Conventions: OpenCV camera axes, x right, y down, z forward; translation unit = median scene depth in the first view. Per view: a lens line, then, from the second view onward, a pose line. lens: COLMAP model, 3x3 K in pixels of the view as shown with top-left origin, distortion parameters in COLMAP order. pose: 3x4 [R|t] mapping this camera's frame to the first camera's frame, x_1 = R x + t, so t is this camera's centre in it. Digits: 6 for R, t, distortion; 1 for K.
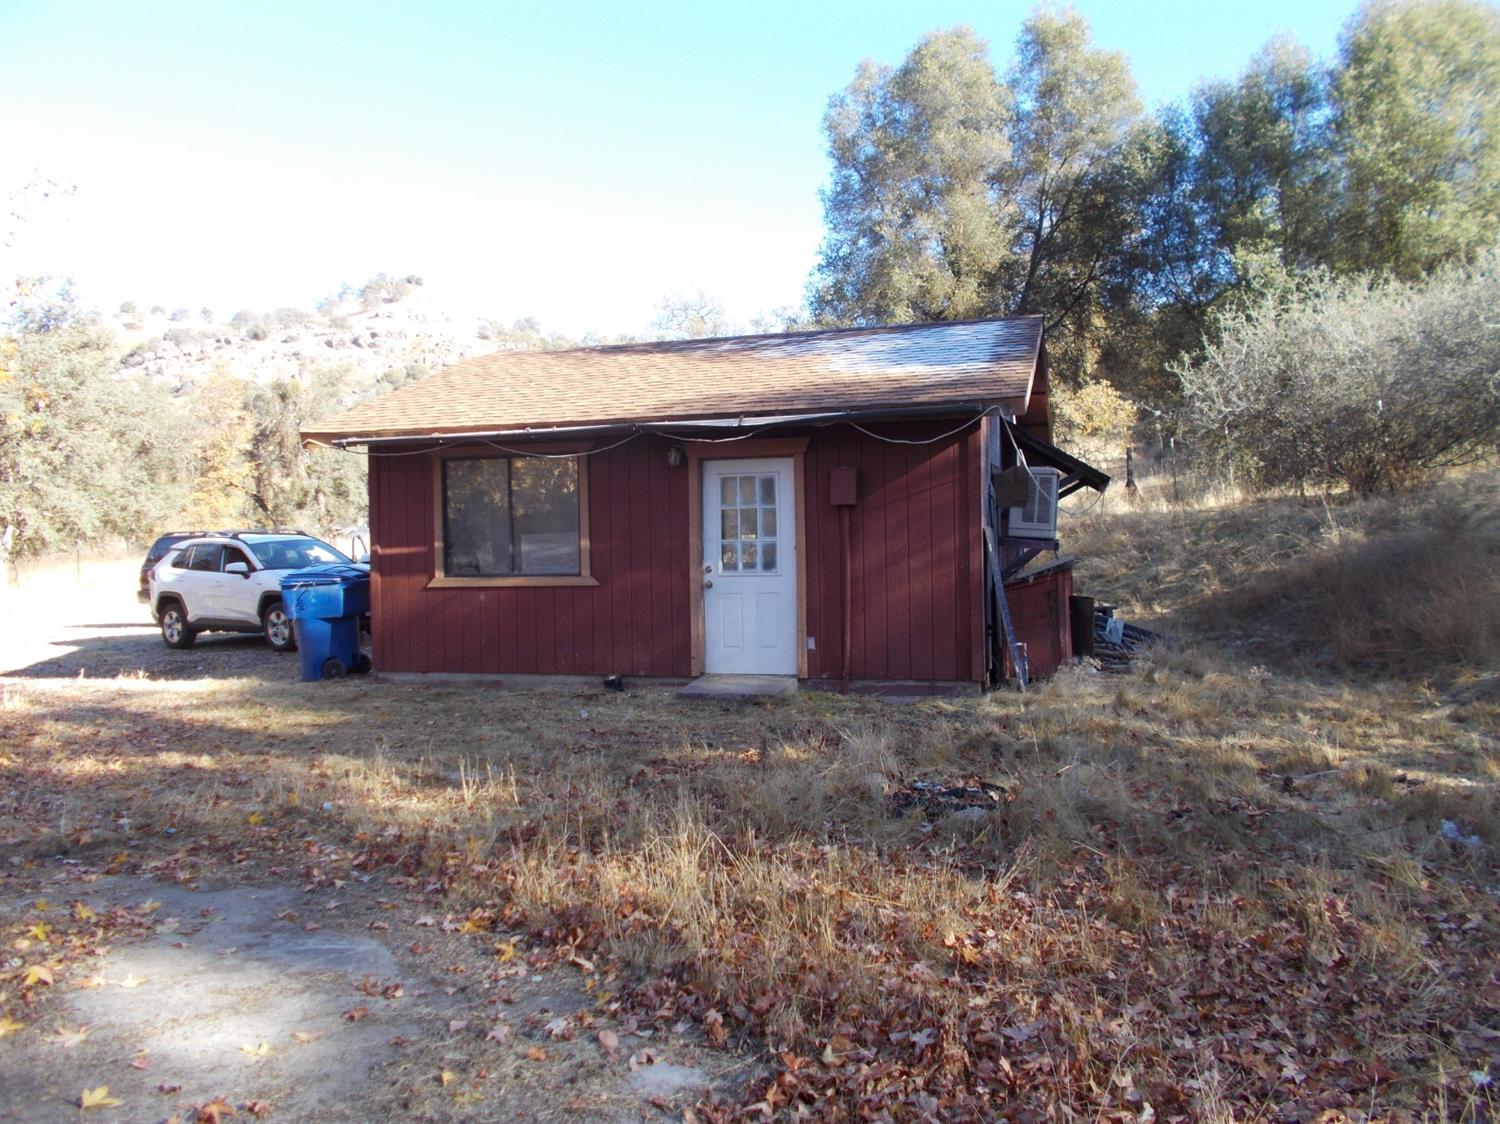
lens RADIAL K [[1151.7, 0, 750.5], [0, 1151.7, 563.3], [0, 0, 1]] dist [0.004818, 0.001360]
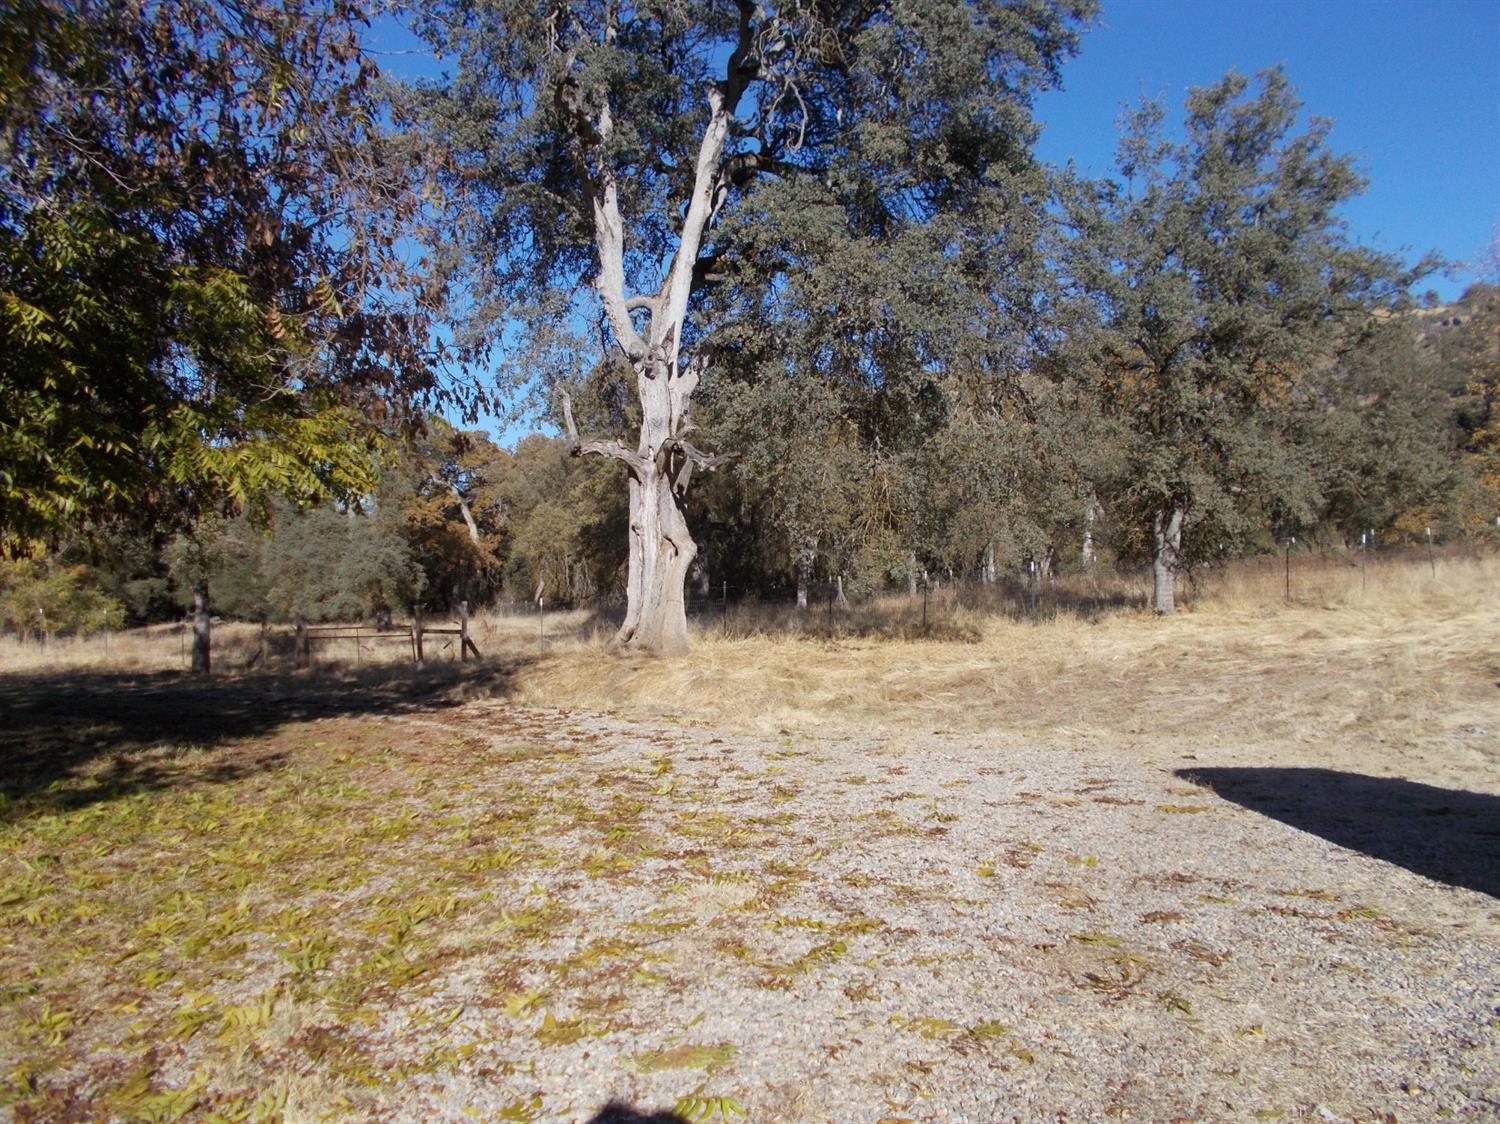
lens RADIAL K [[1151.7, 0, 750.4], [0, 1151.7, 563.2], [0, 0, 1]] dist [0.004818, 0.001360]
pose [[0.568048, 0.001179, -0.822994, -0.266332], [0.000868, 0.999998, 0.002031, -0.006025], [0.822995, -0.001868, 0.568046, 0.461656]]
